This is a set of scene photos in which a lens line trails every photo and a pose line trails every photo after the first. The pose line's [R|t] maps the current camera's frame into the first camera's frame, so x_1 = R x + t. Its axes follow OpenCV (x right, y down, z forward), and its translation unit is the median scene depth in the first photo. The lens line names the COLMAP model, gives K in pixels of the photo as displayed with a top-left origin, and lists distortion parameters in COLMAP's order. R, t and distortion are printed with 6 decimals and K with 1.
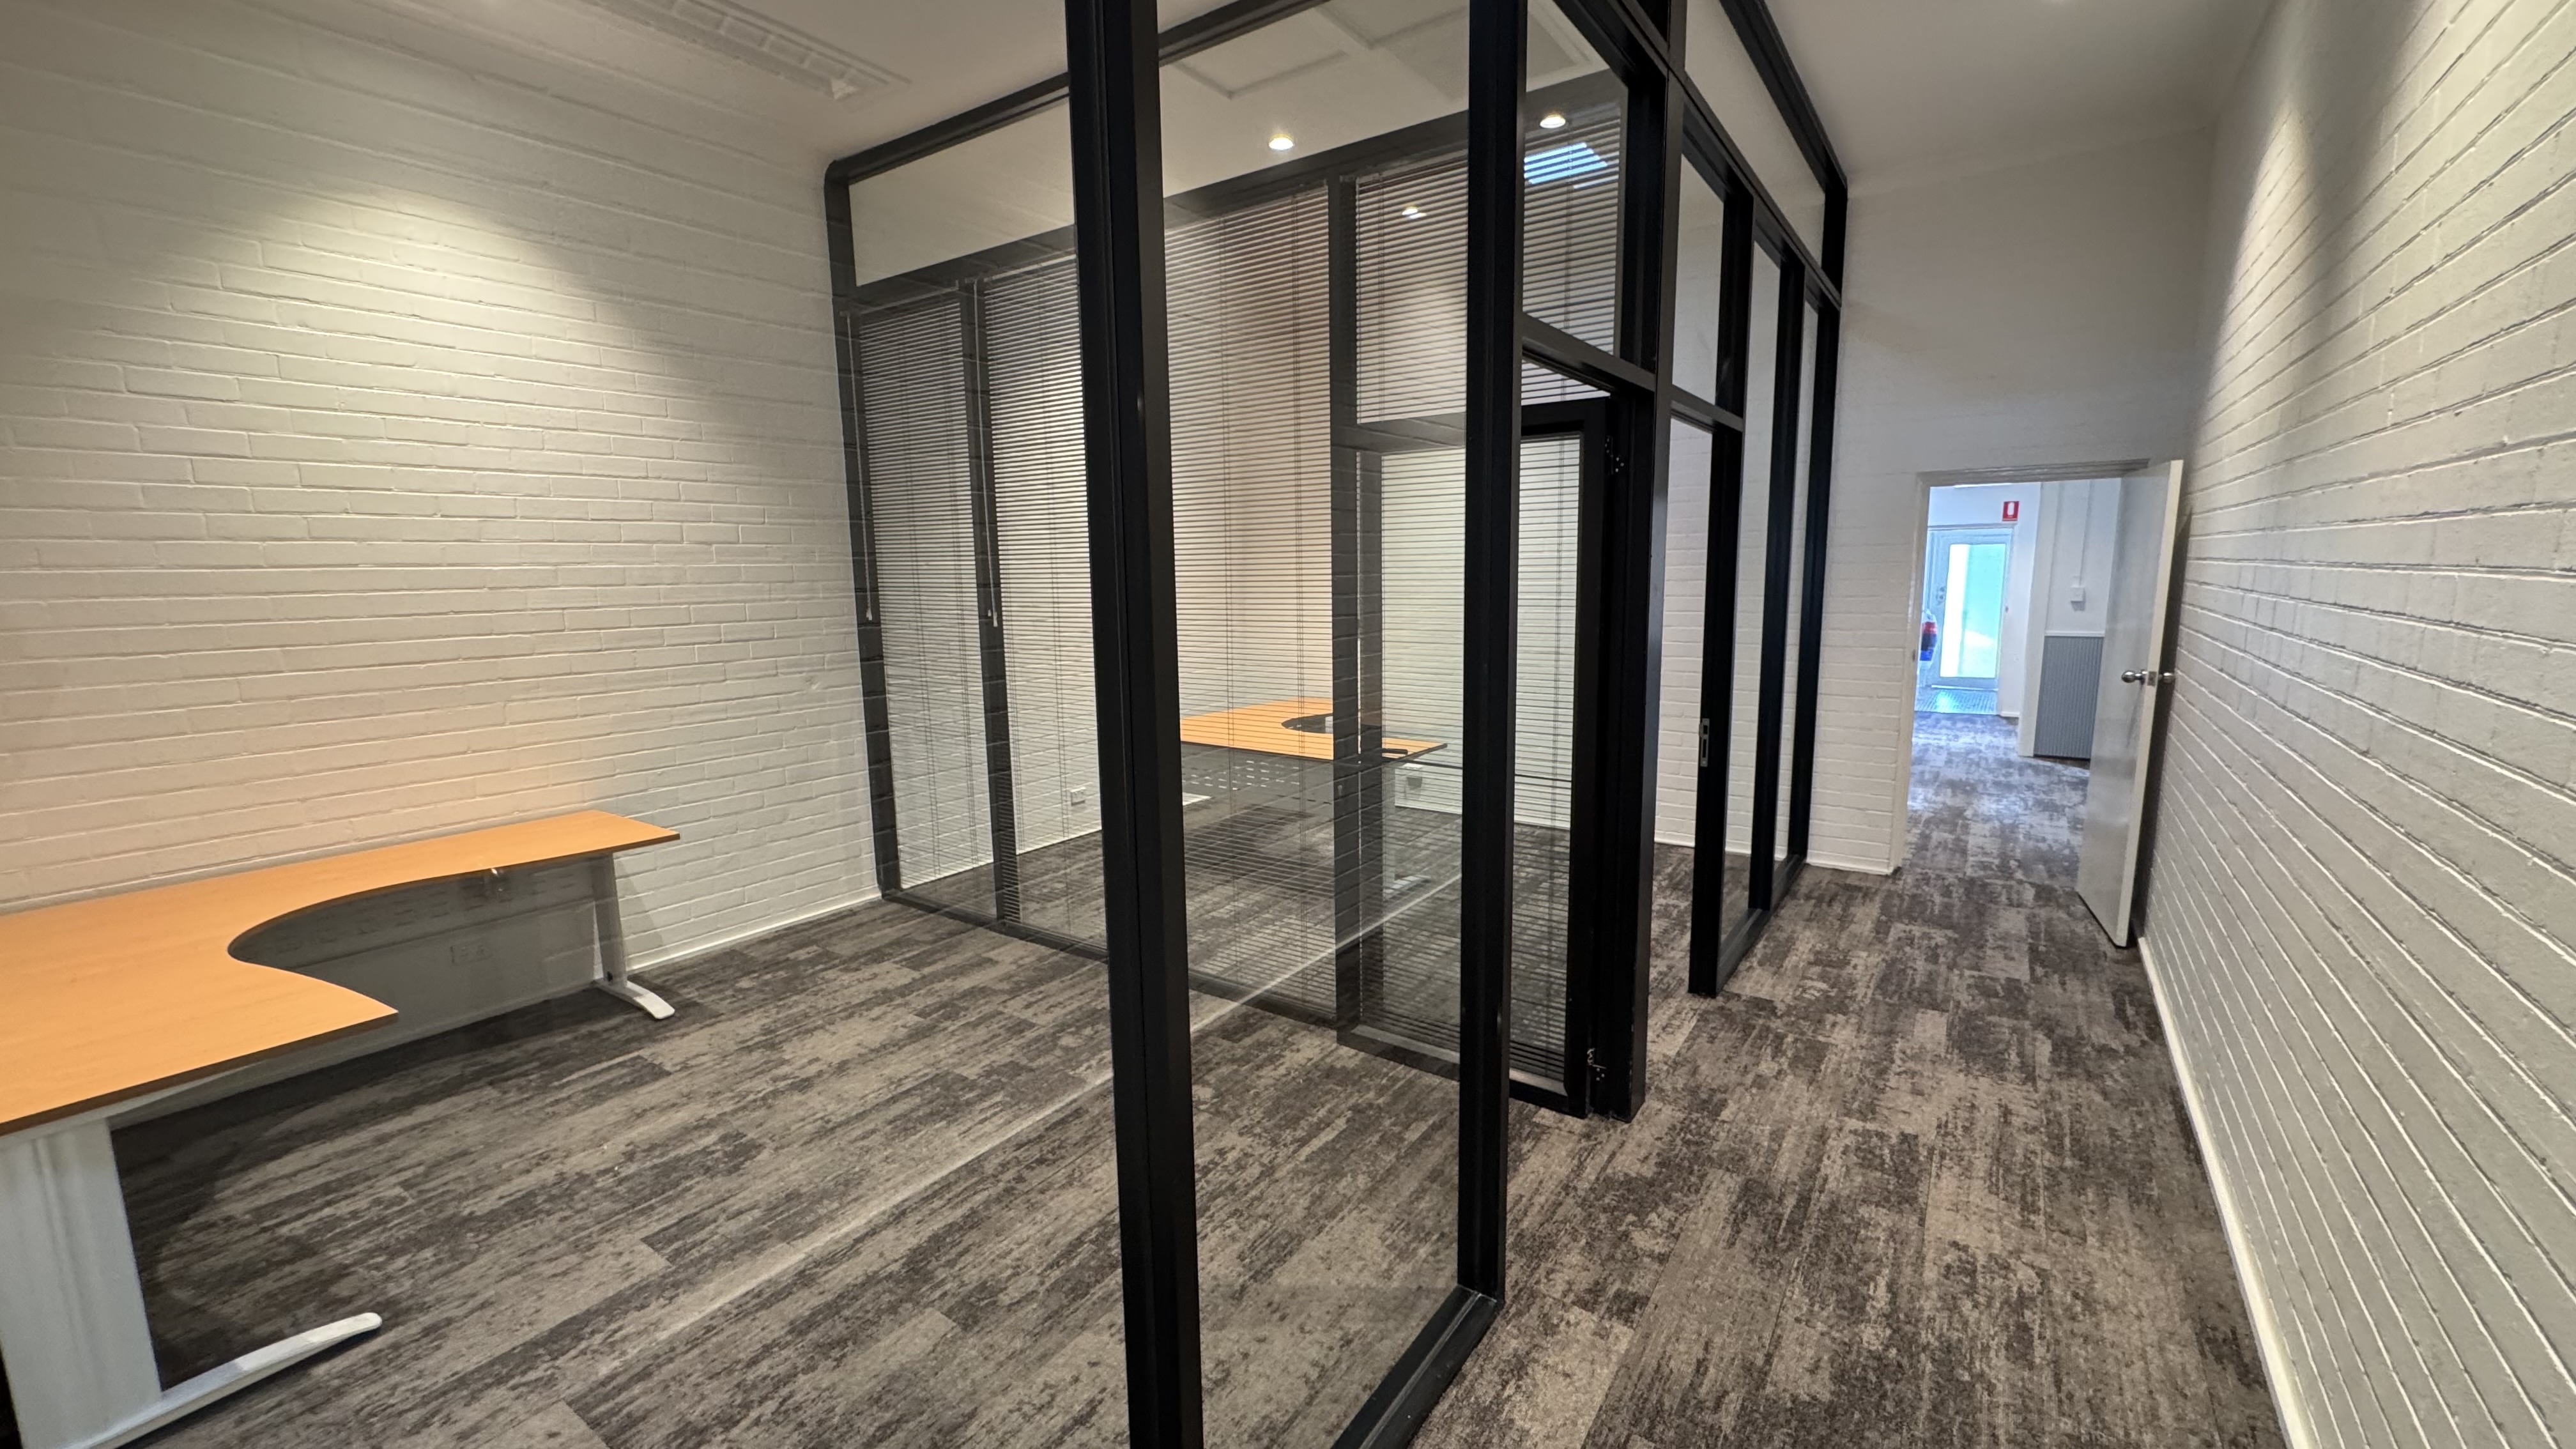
lens RADIAL K [[1026.6, 0, 1282.9], [0, 1026.6, 725.2], [0, 0, 1]] dist [-0.002861, -0.000023]
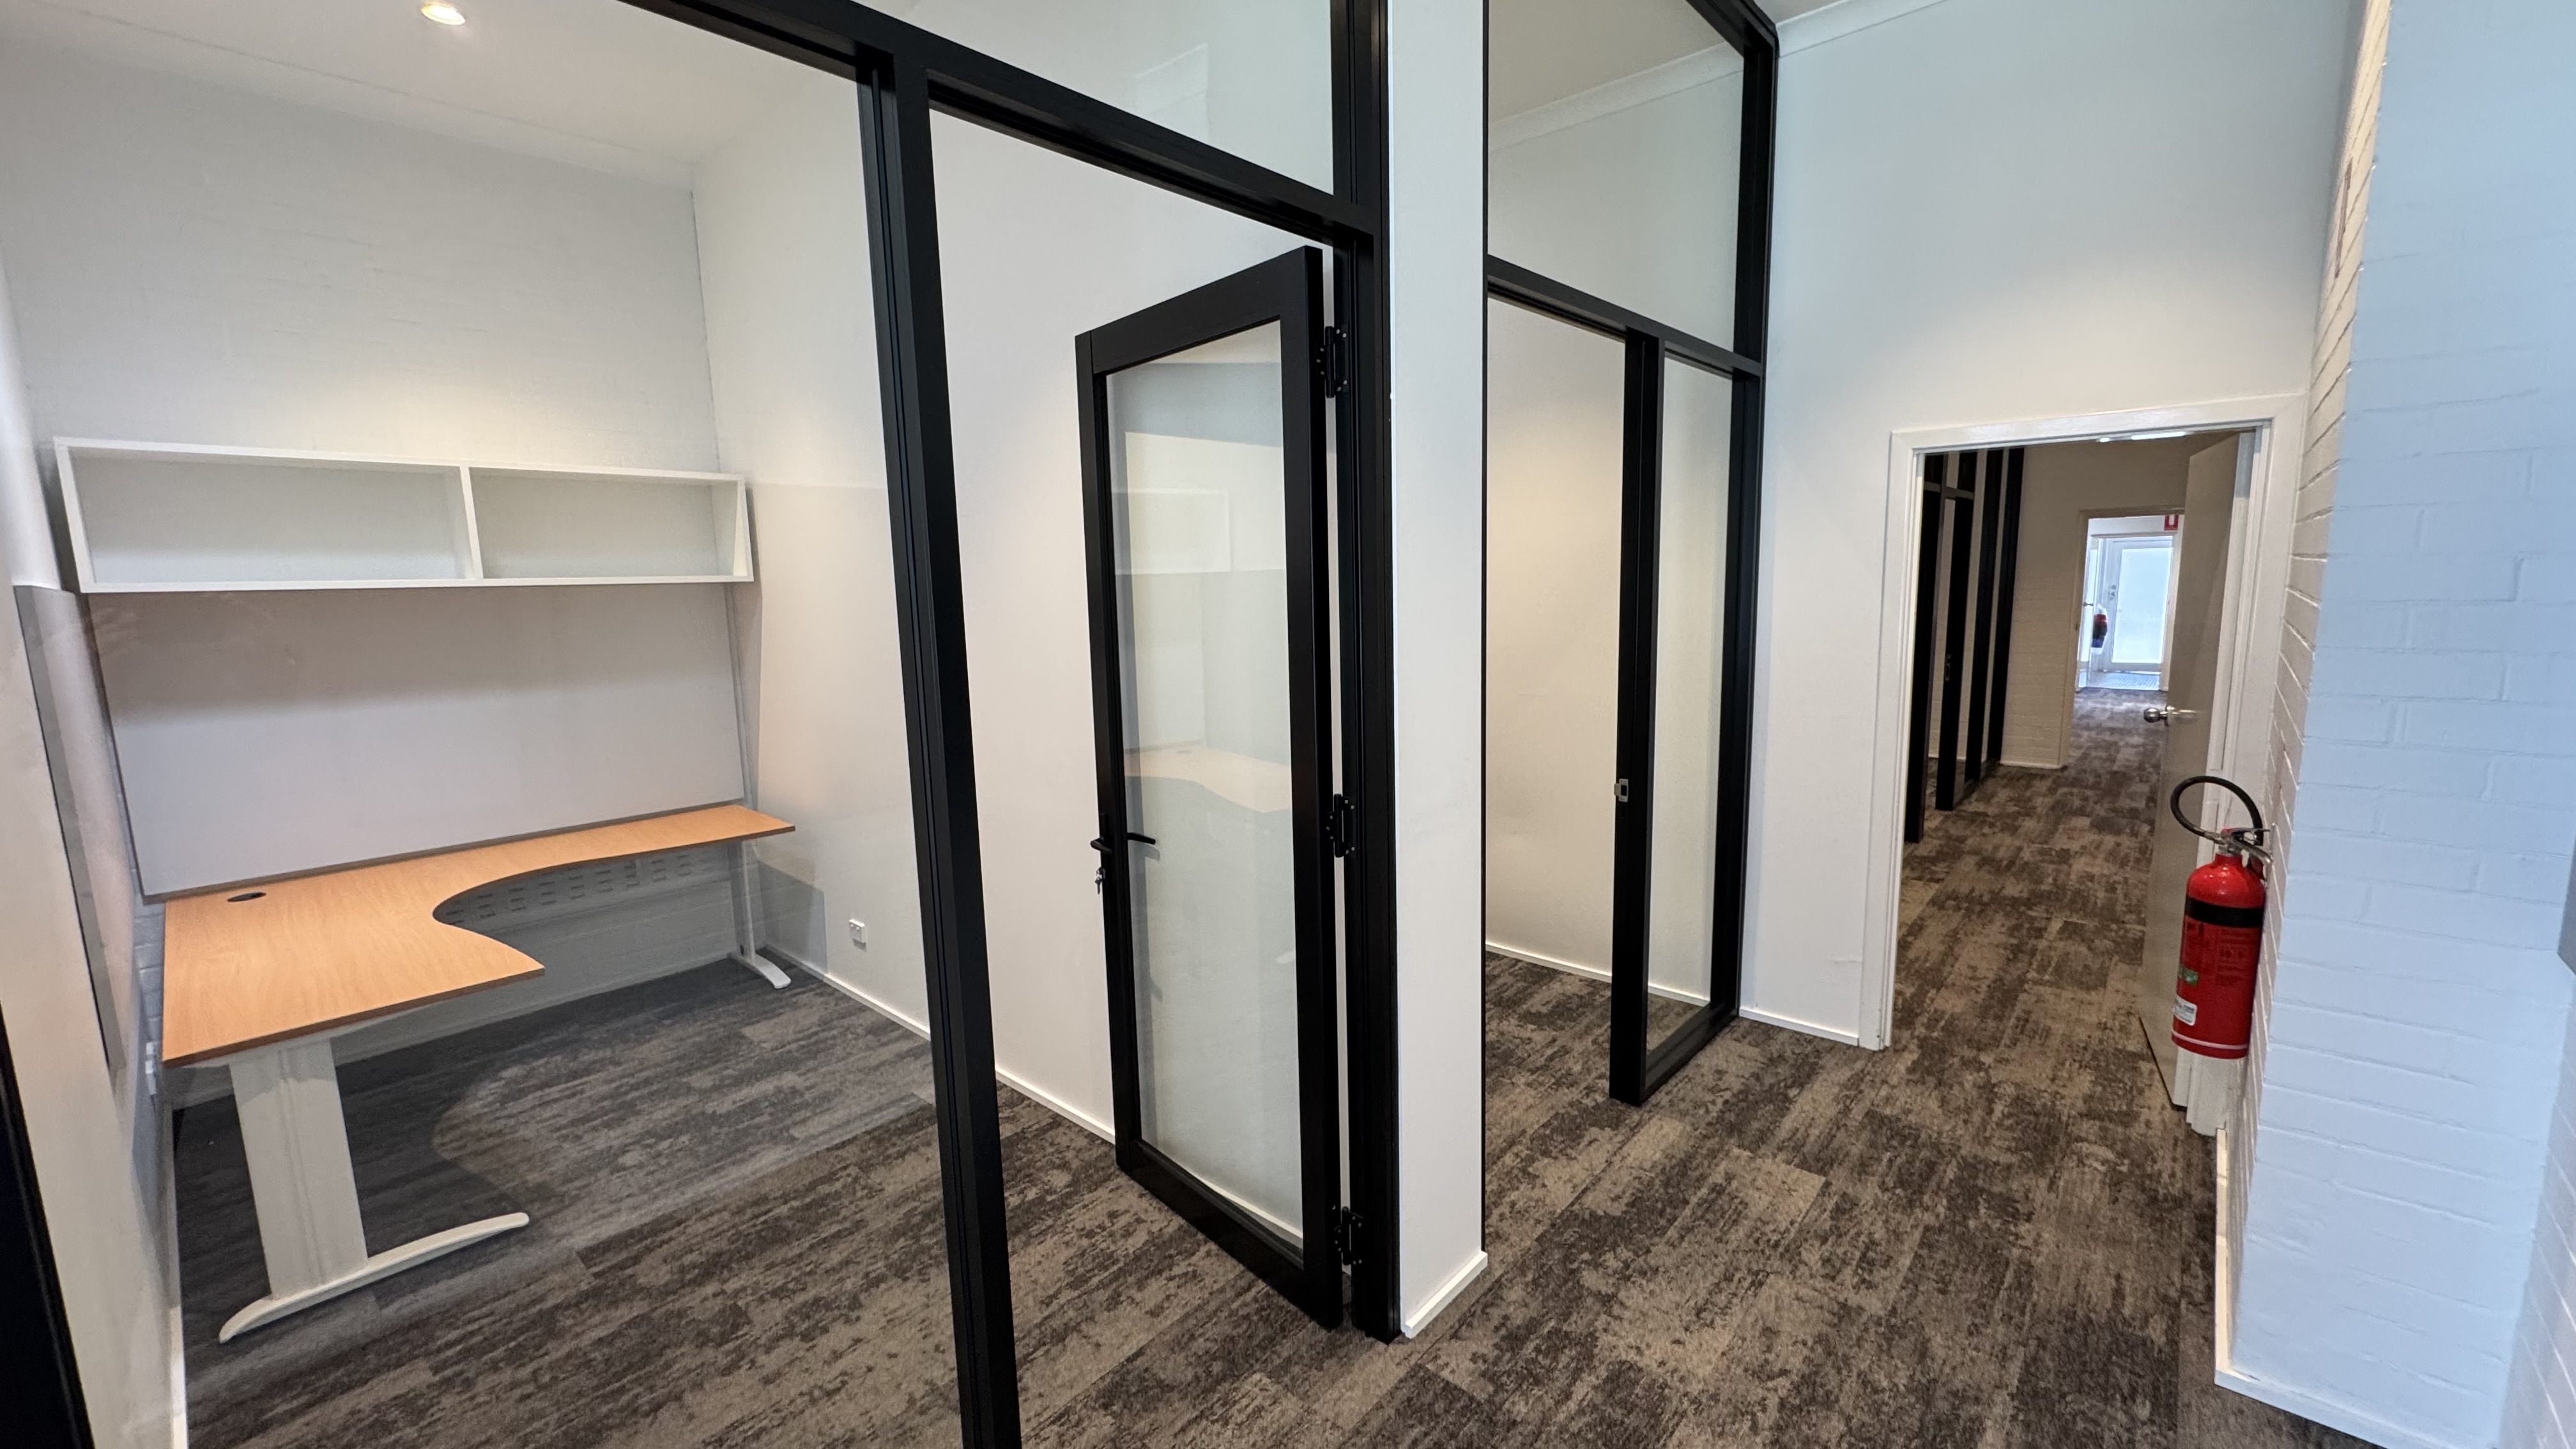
lens RADIAL K [[1024.2, 0, 1288.0], [0, 1024.2, 724.5], [0, 0, 1]] dist [-0.001713, 0.000123]
pose [[0.993072, 0.008843, -0.117173, -0.479592], [-0.009450, 0.999945, -0.004620, 0.121925], [0.117126, 0.005695, 0.993101, -0.838285]]
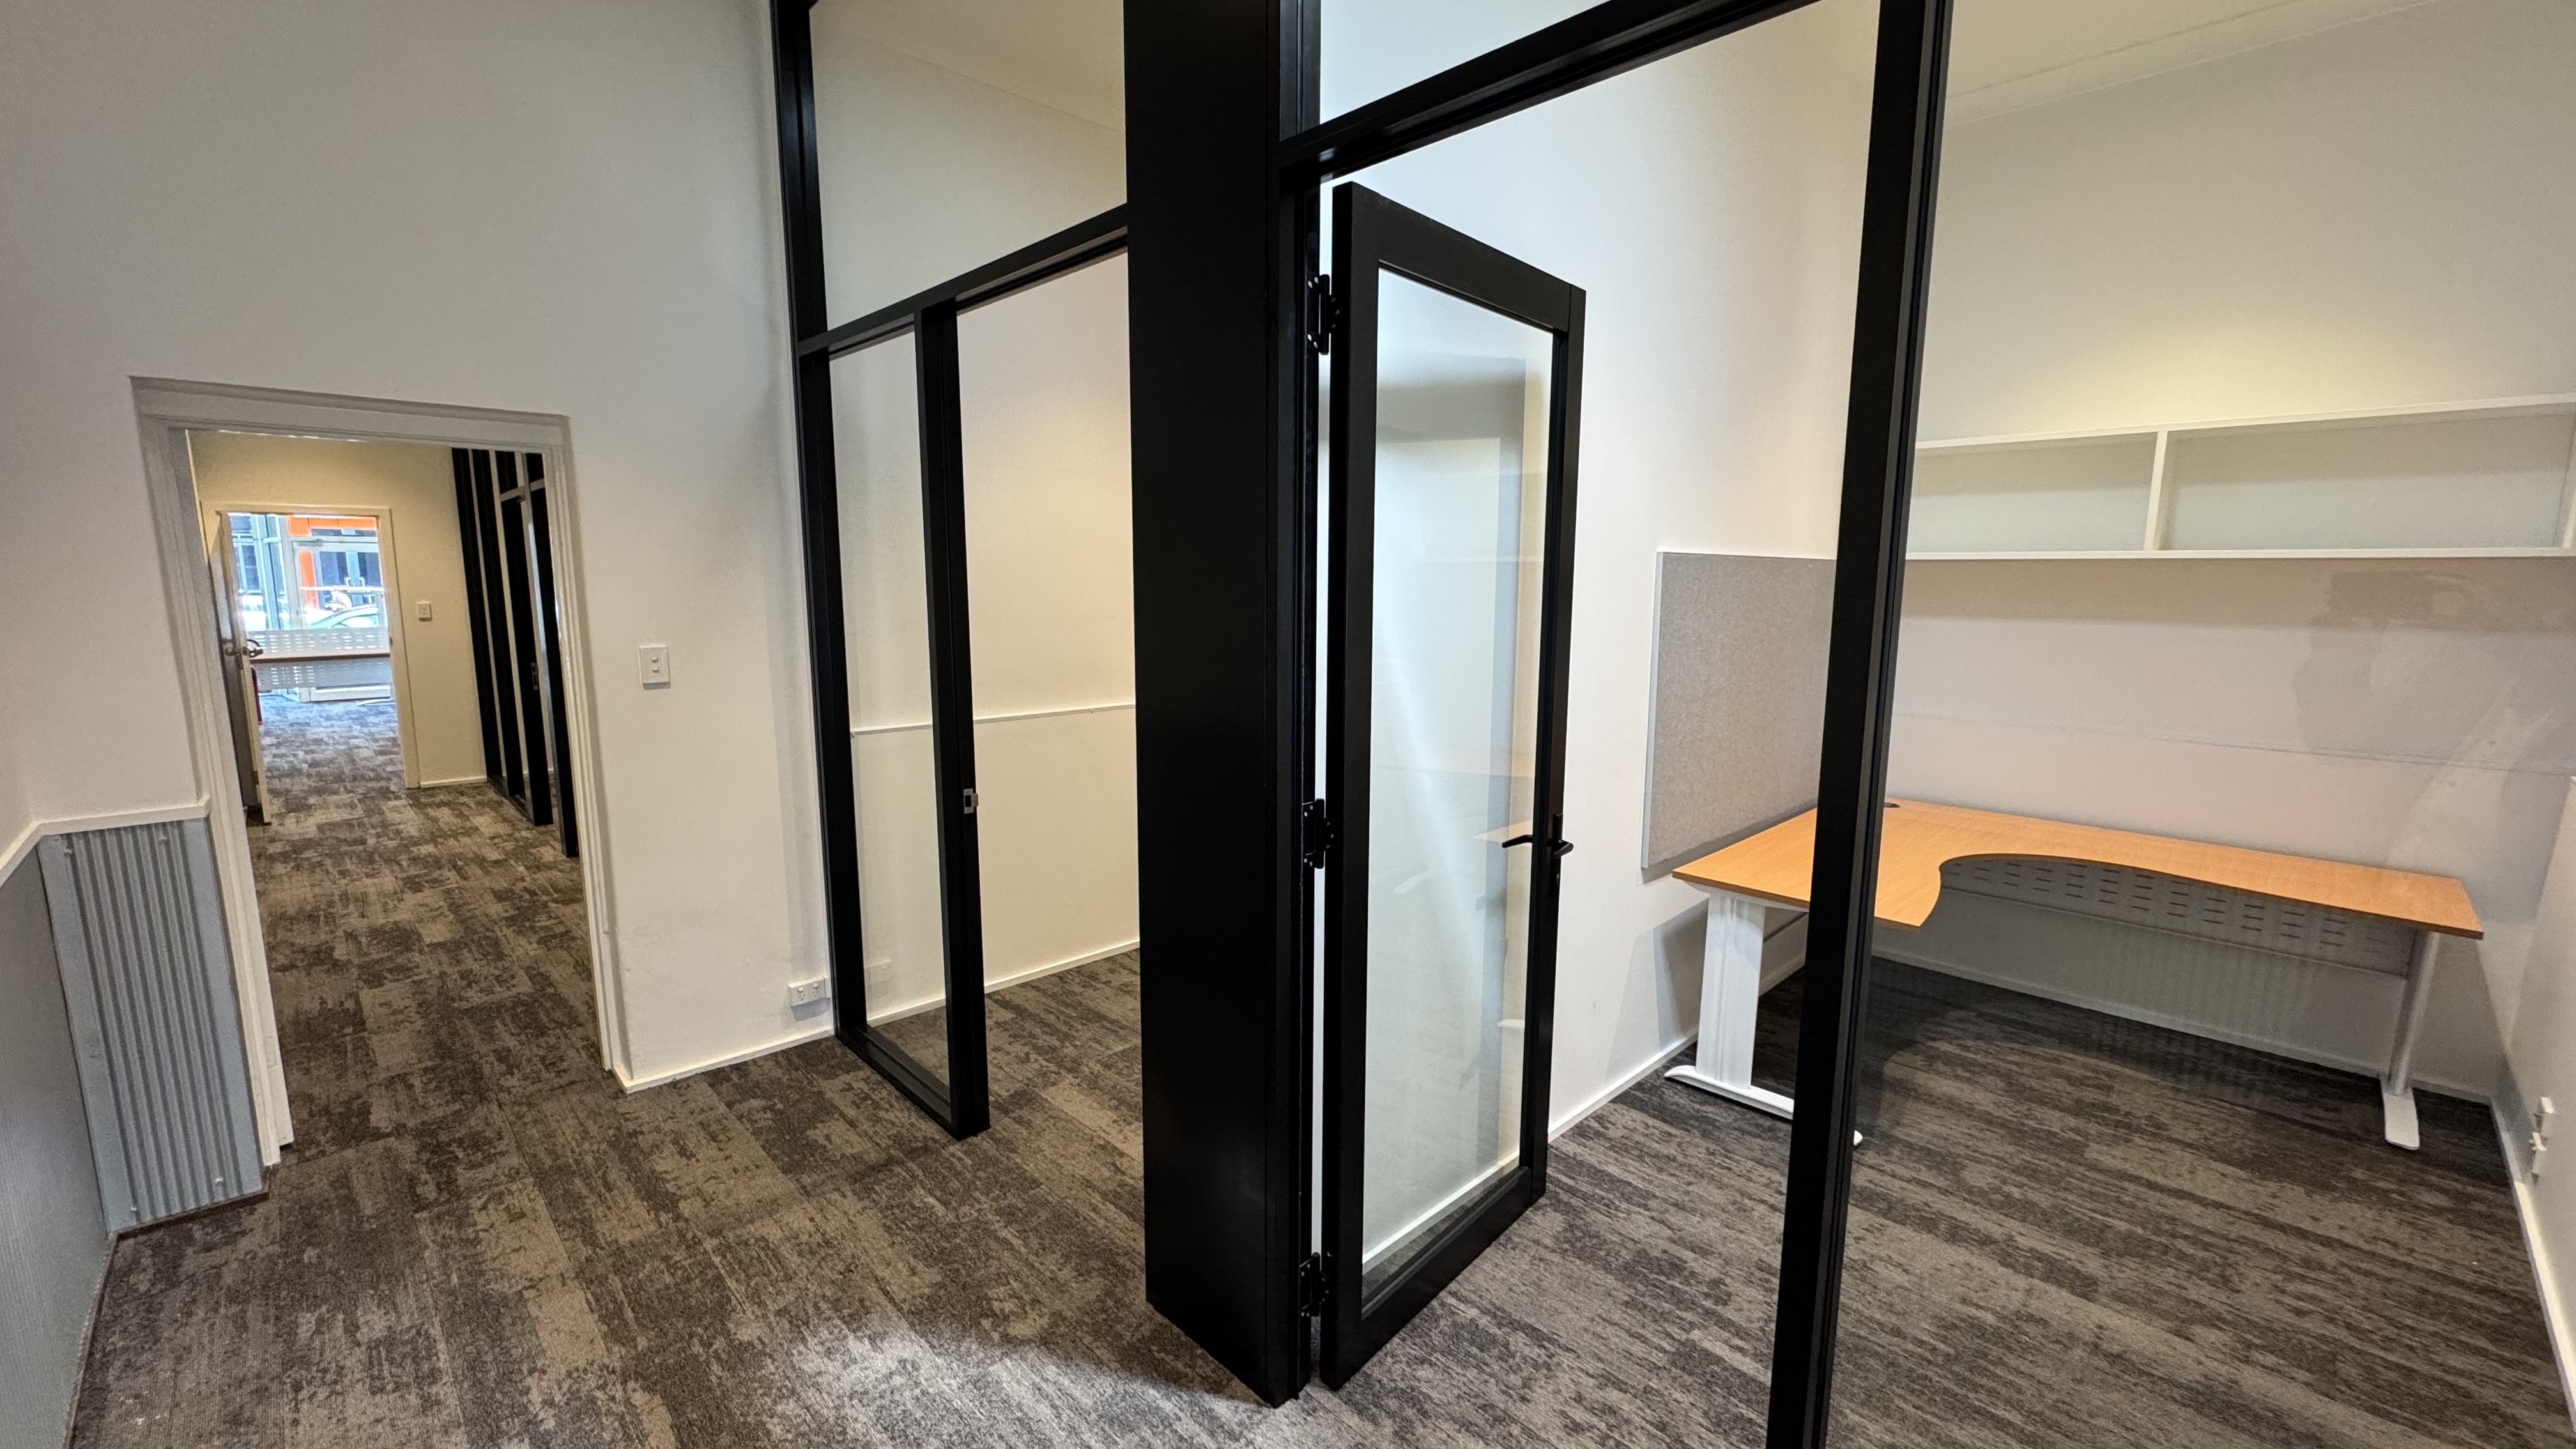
lens RADIAL K [[1033.4, 0, 1278.9], [0, 1033.4, 662.8], [0, 0, 1]] dist [0.013815, -0.000041]
pose [[-0.189899, 0.105194, -0.976152, 1.446043], [-0.145807, 0.980197, 0.133995, -0.325686], [0.970916, 0.167775, -0.170801, 1.893290]]
